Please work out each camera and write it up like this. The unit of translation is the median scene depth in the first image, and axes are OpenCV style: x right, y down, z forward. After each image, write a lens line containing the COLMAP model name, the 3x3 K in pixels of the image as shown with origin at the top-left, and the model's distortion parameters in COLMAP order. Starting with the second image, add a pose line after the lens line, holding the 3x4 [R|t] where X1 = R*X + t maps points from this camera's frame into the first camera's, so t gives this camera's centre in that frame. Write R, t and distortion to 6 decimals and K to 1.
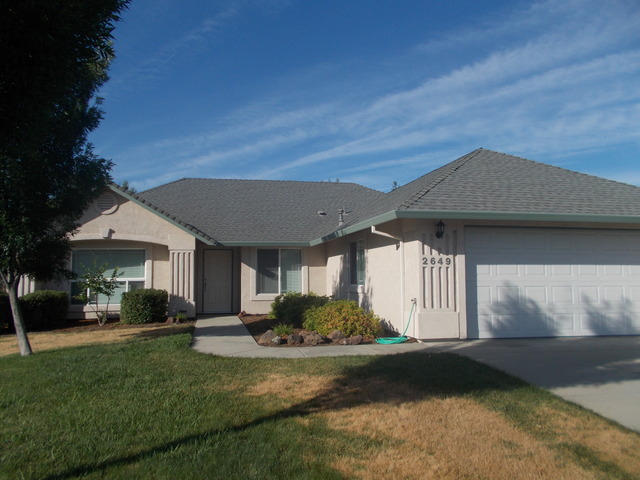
lens RADIAL K [[506.3, 0, 320.0], [0, 506.3, 240.0], [0, 0, 1]] dist [0.061471, 0.000843]
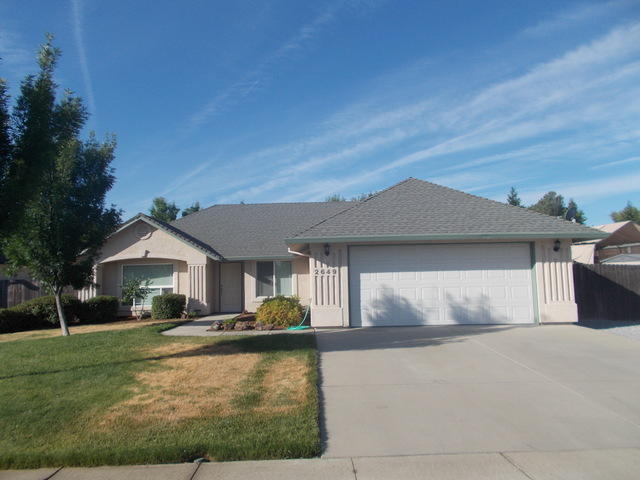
lens RADIAL K [[493.0, 0, 320.0], [0, 493.0, 240.0], [0, 0, 1]] dist [0.007525, 0.002816]
pose [[0.983873, -0.033846, -0.175639, 0.312844], [0.032575, 0.999418, -0.010114, -0.022895], [0.175879, 0.004229, 0.984403, -0.241495]]
